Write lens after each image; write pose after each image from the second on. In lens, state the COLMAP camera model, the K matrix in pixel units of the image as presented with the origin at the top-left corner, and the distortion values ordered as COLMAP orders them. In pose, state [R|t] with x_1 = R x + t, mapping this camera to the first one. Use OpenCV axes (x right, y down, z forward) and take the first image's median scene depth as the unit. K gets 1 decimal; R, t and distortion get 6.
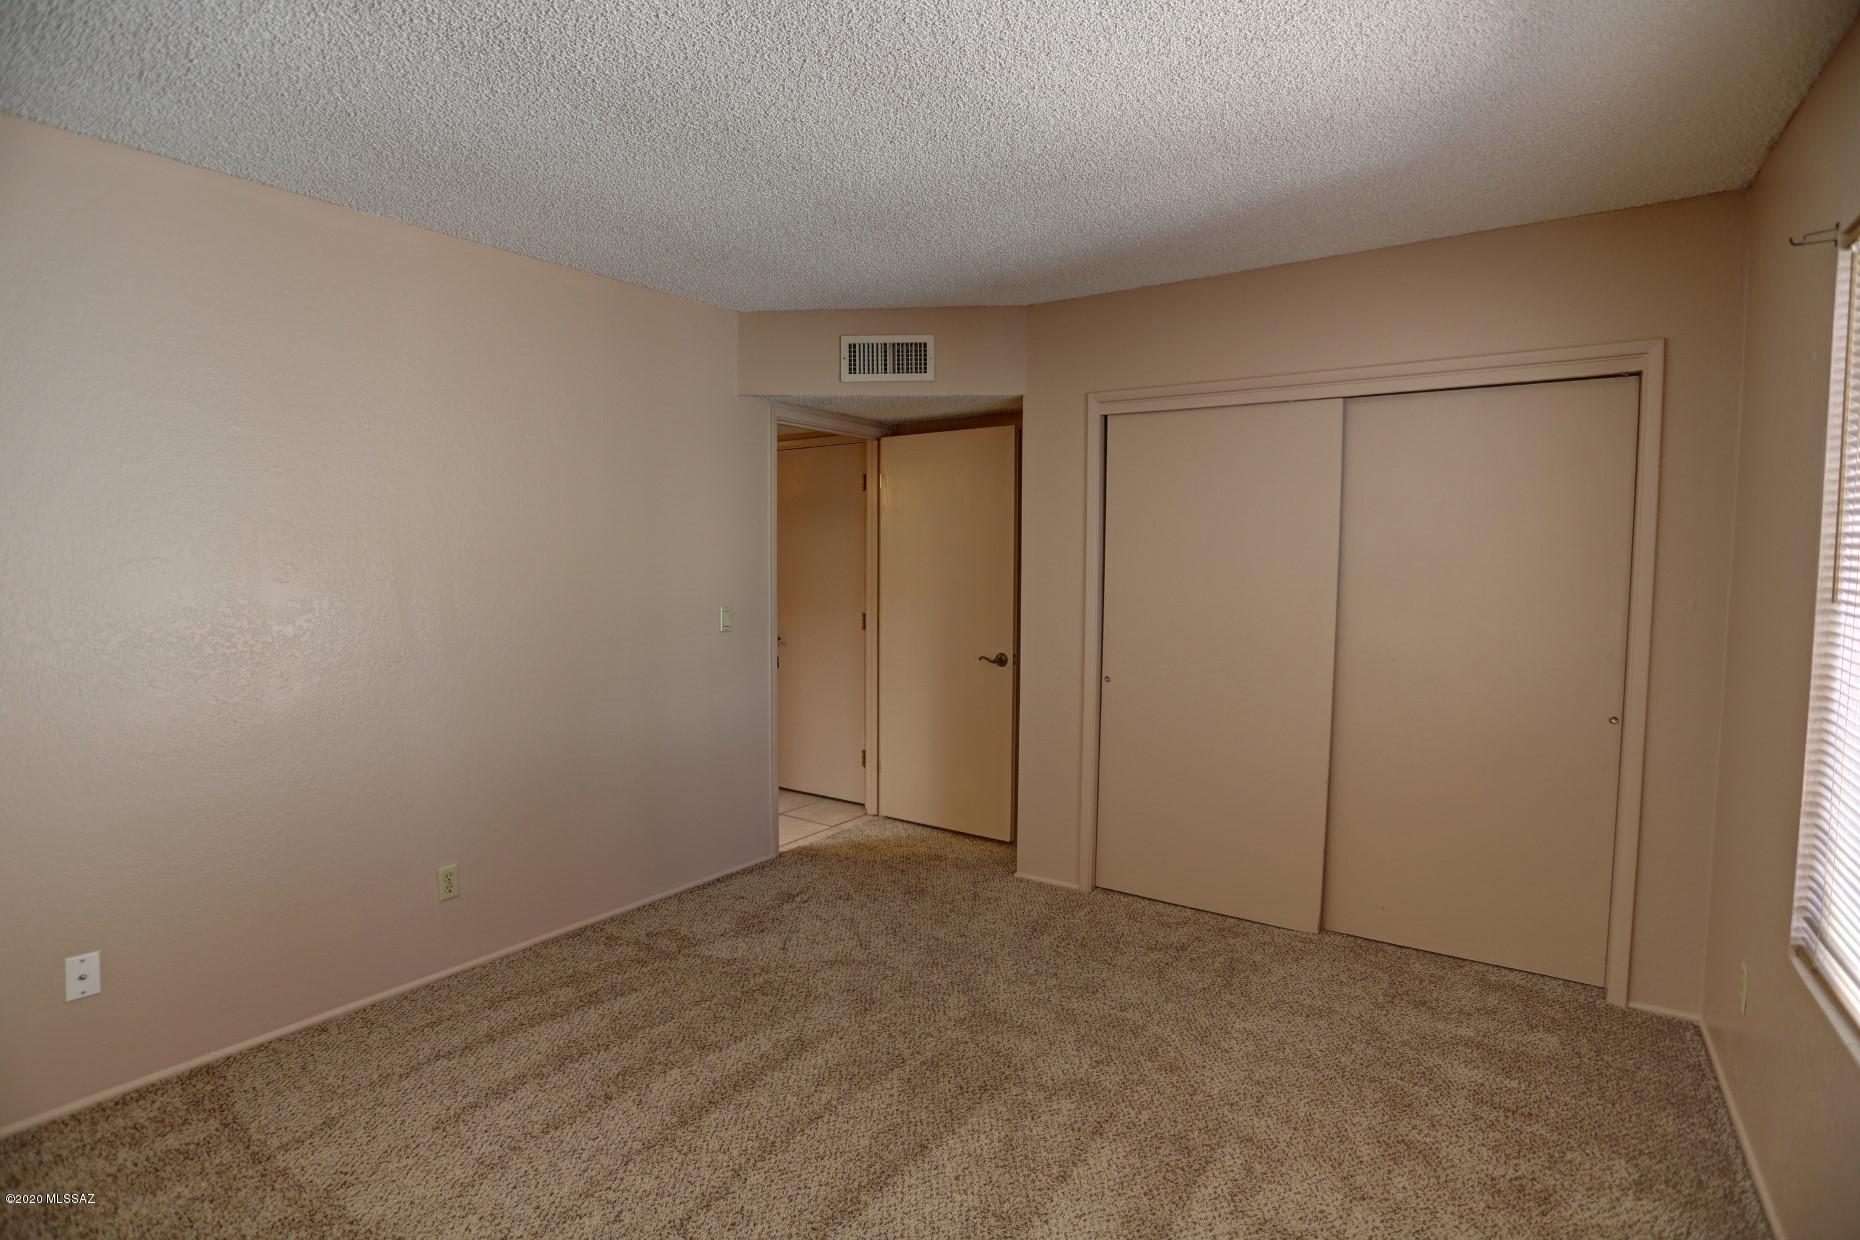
lens RADIAL K [[905.6, 0, 923.0], [0, 905.6, 615.0], [0, 0, 1]] dist [-0.072395, 0.029953]
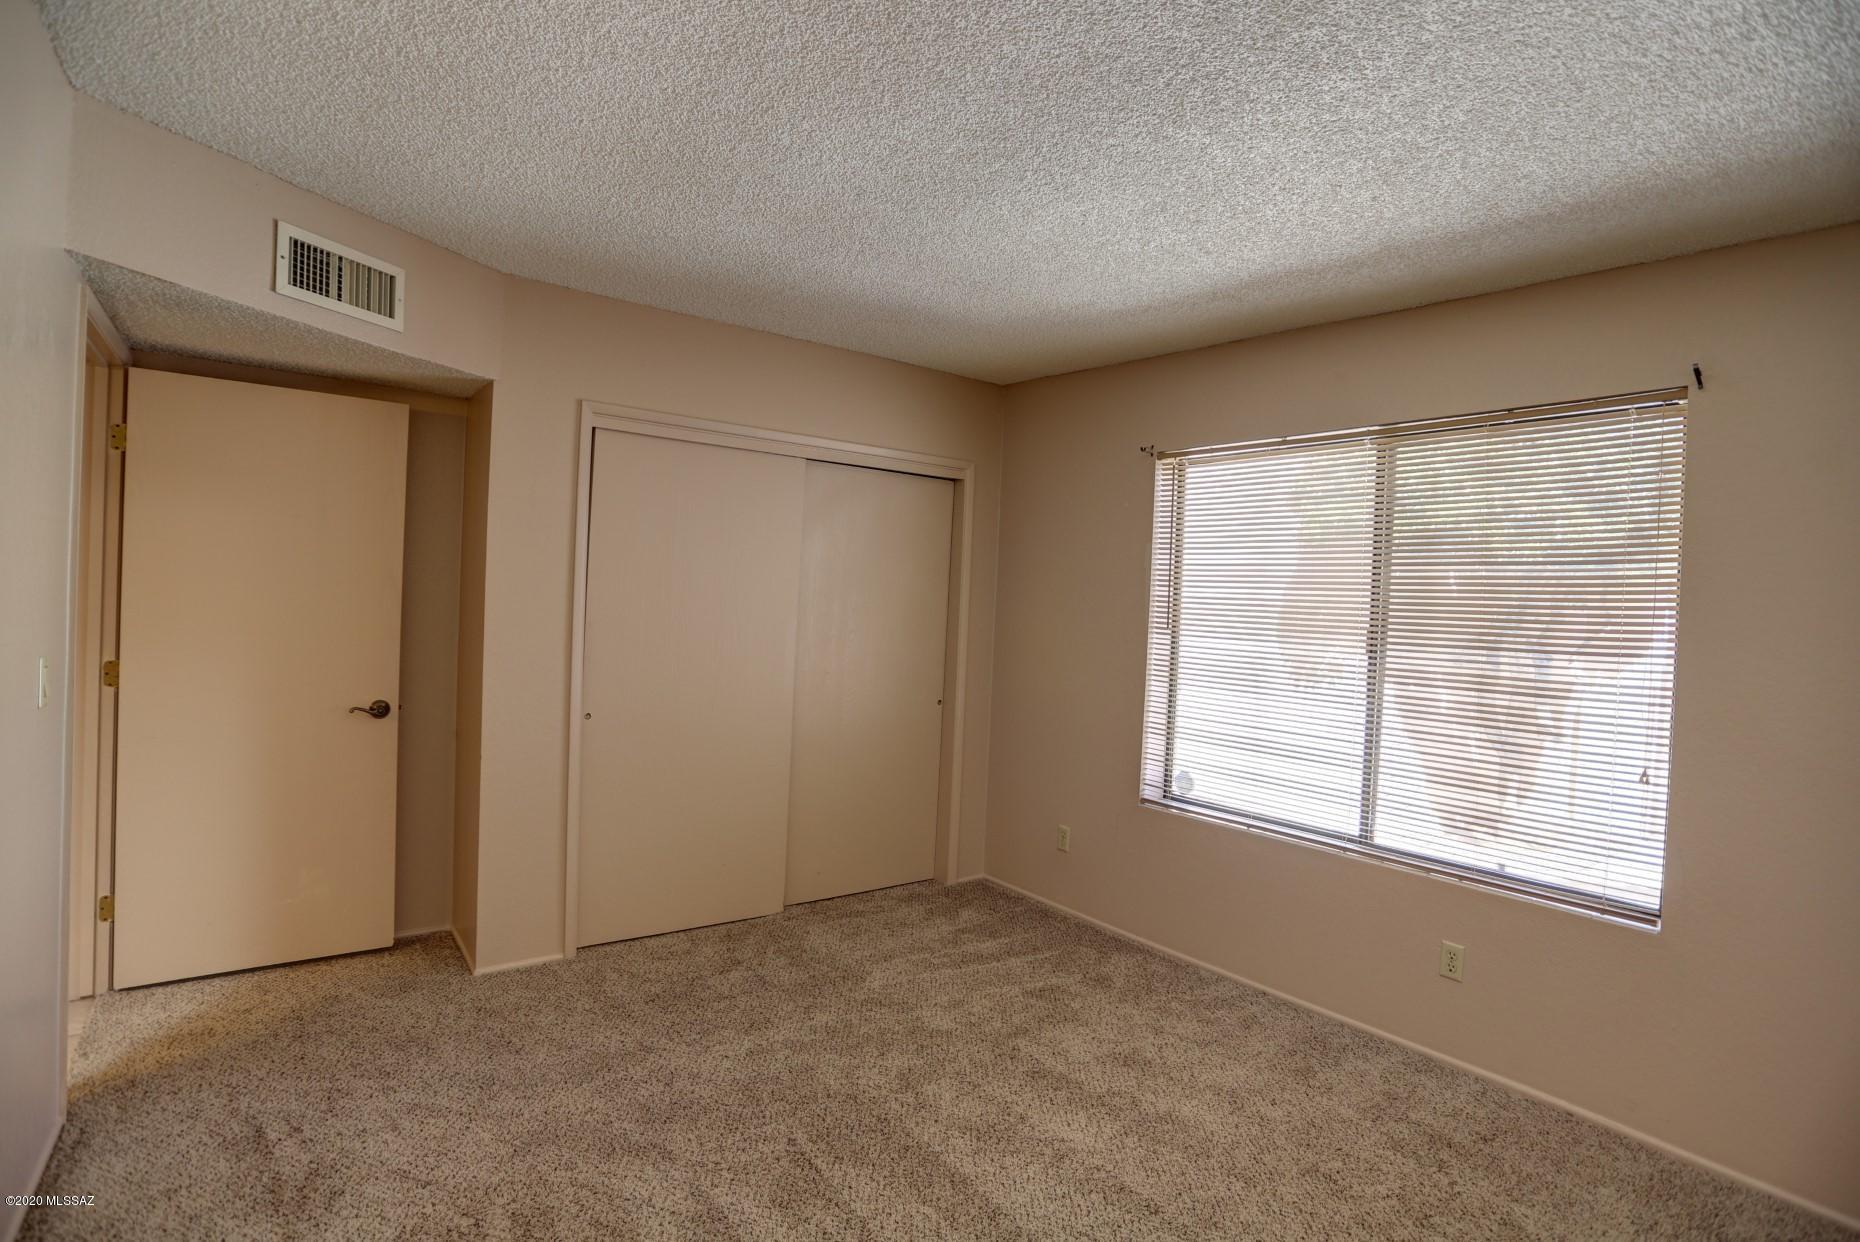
lens RADIAL K [[905.6, 0, 923.0], [0, 905.6, 616.0], [0, 0, 1]] dist [-0.072395, 0.029953]
pose [[0.319567, -0.008834, 0.947523, -0.544421], [0.015770, 0.999868, 0.004003, -0.028361], [-0.947433, 0.013663, 0.319664, 0.389942]]
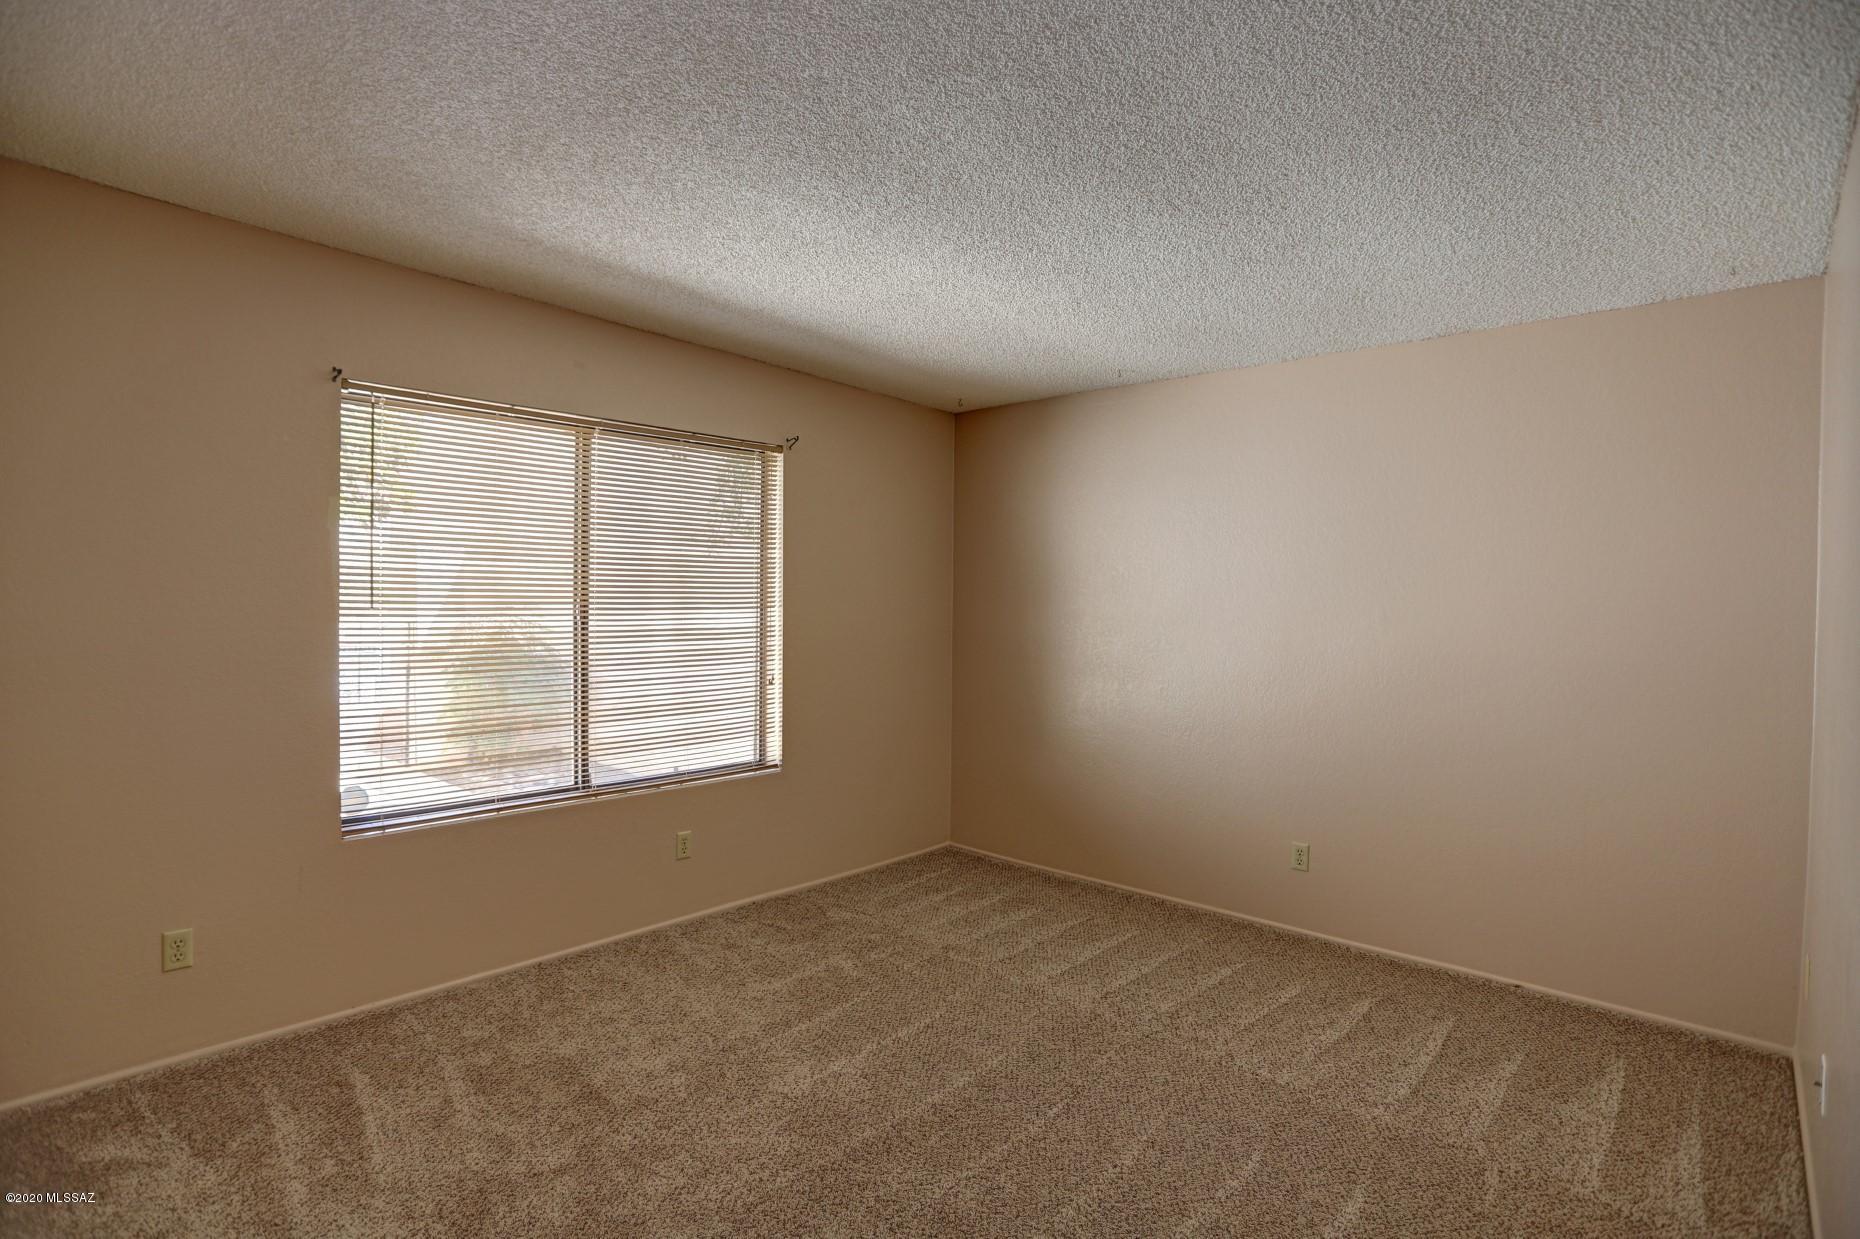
lens RADIAL K [[905.6, 0, 923.0], [0, 905.6, 614.5], [0, 0, 1]] dist [-0.072395, 0.029953]
pose [[-0.987585, -0.026402, 0.154851, -0.113936], [-0.013684, 0.996487, 0.082625, -0.071770], [-0.156489, 0.079480, -0.984477, 1.136330]]
